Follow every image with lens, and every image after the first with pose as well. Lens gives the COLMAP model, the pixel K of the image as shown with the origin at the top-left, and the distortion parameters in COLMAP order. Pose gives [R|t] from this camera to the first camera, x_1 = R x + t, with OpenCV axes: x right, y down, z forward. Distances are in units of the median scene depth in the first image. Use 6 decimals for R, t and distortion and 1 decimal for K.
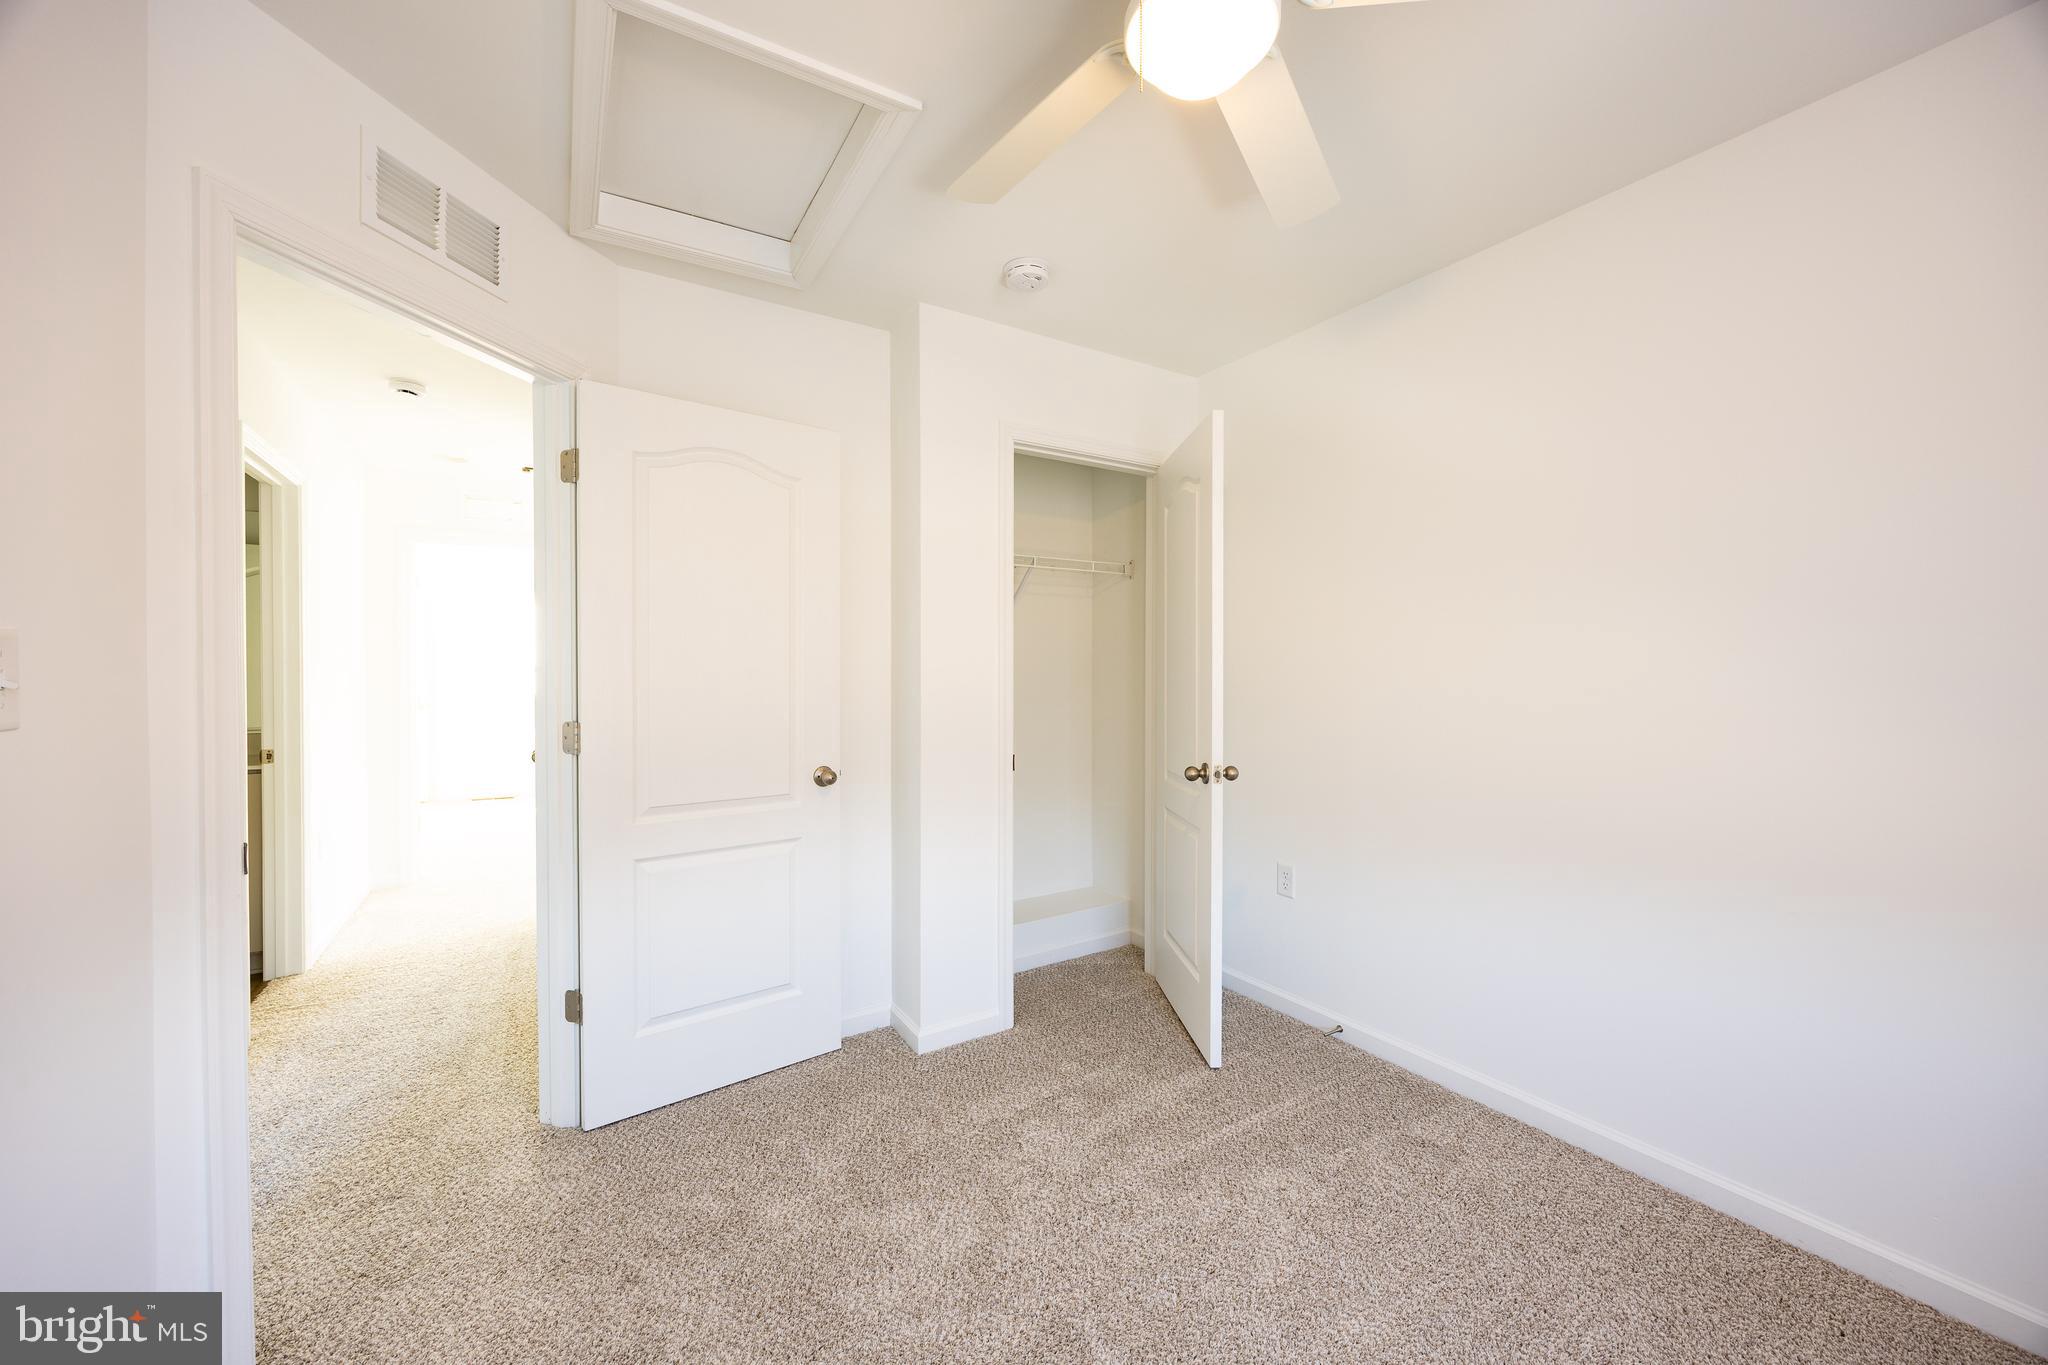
lens RADIAL K [[776.7, 0, 1015.7], [0, 776.7, 679.1], [0, 0, 1]] dist [-0.002301, -0.000433]
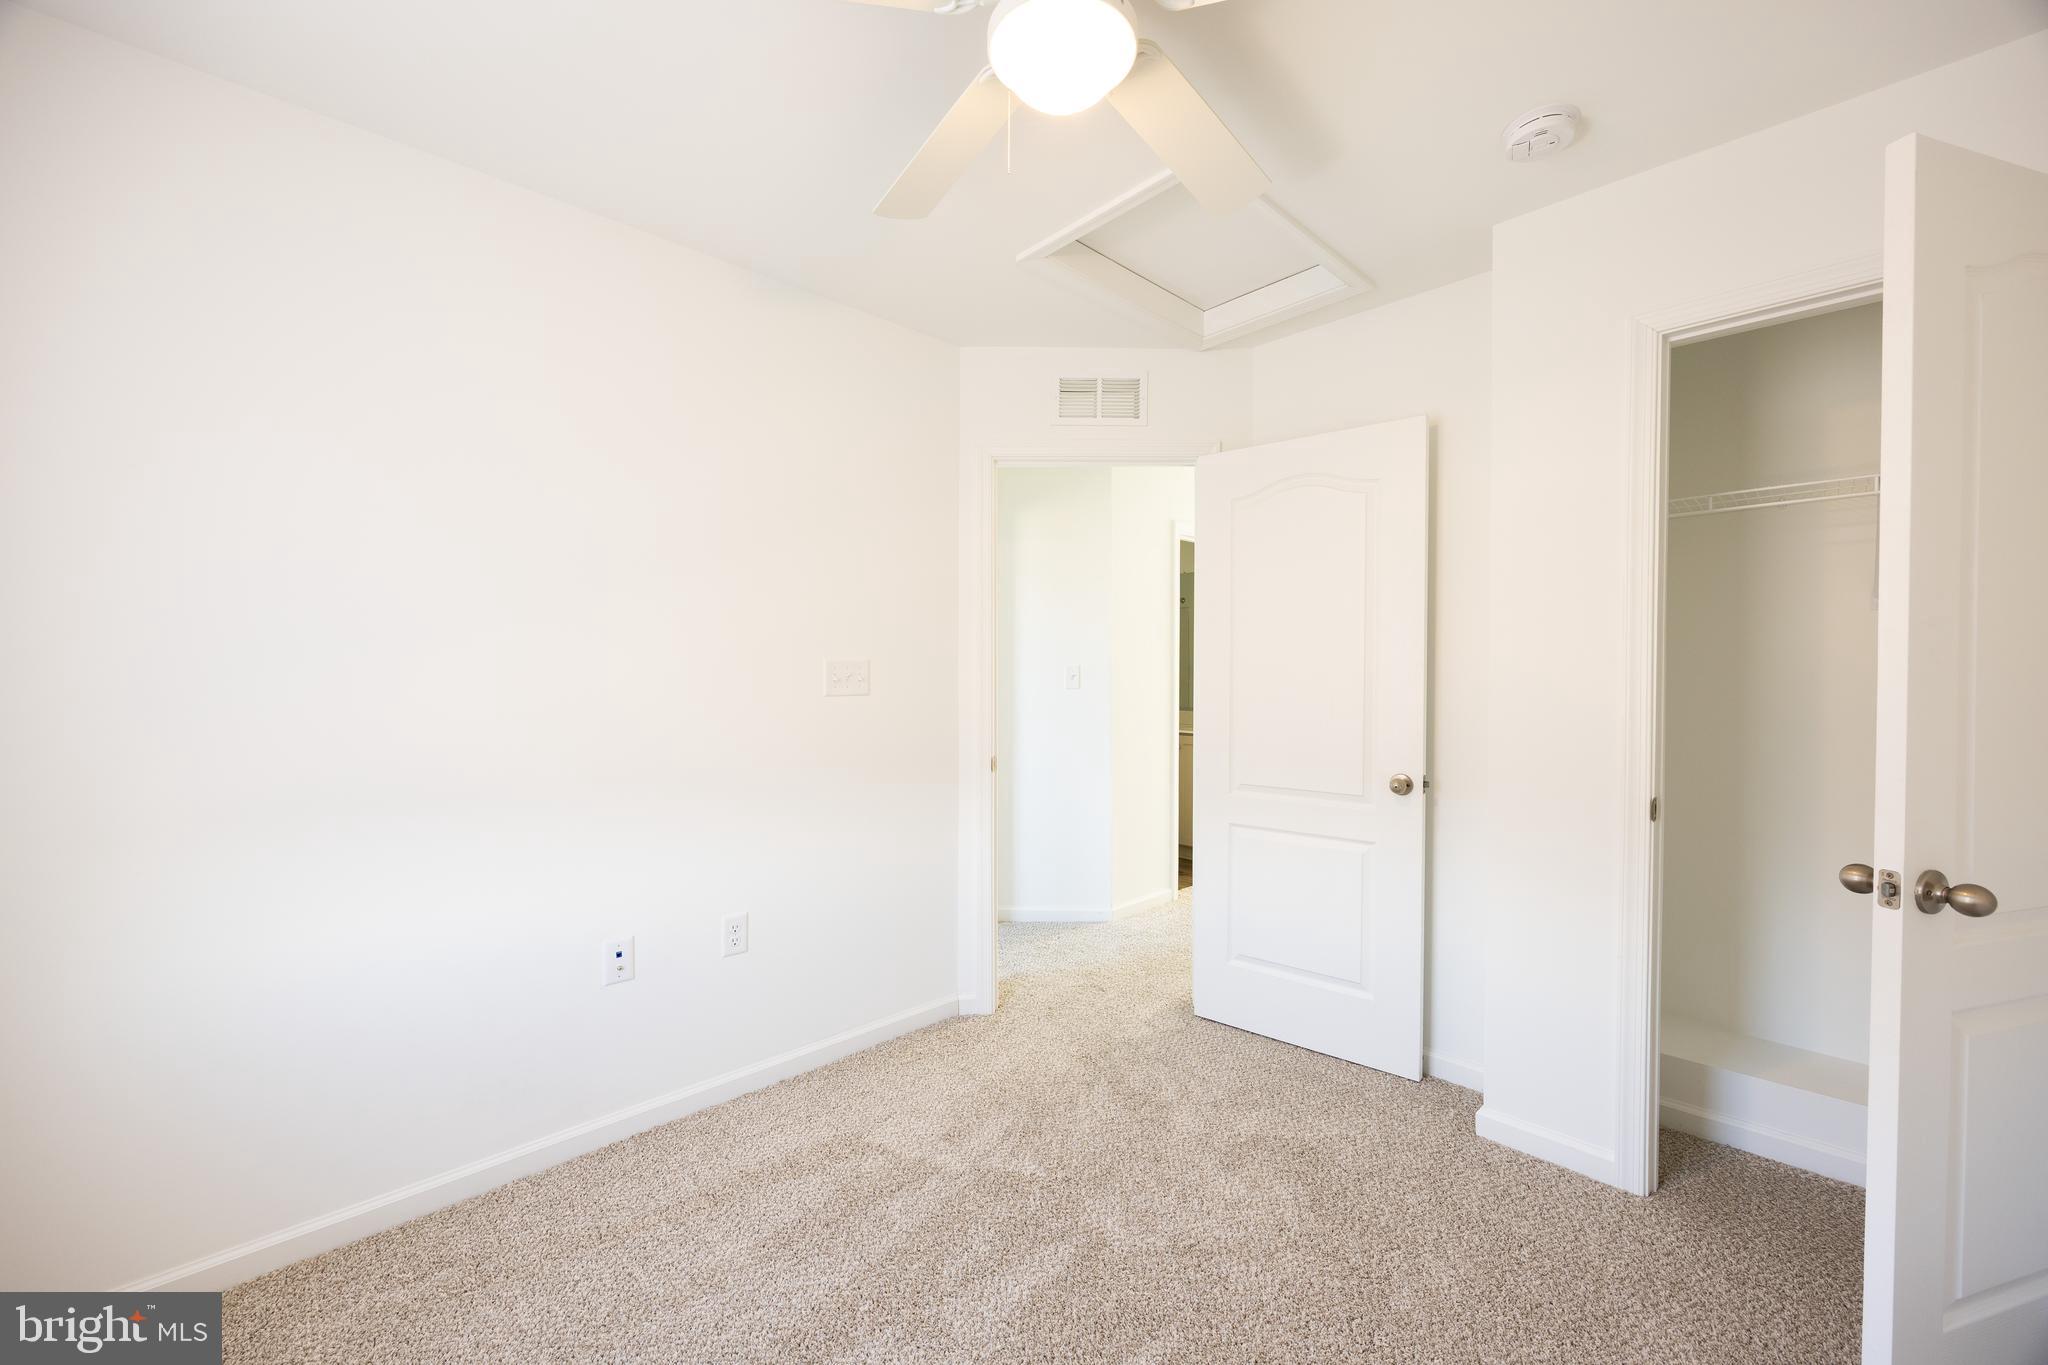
lens RADIAL K [[776.7, 0, 1028.9], [0, 776.7, 682.9], [0, 0, 1]] dist [-0.002301, -0.000433]
pose [[0.227230, 0.014209, -0.973738, 0.652688], [-0.010740, 0.999869, 0.012084, -0.006844], [0.973782, 0.007712, 0.227353, 0.388120]]
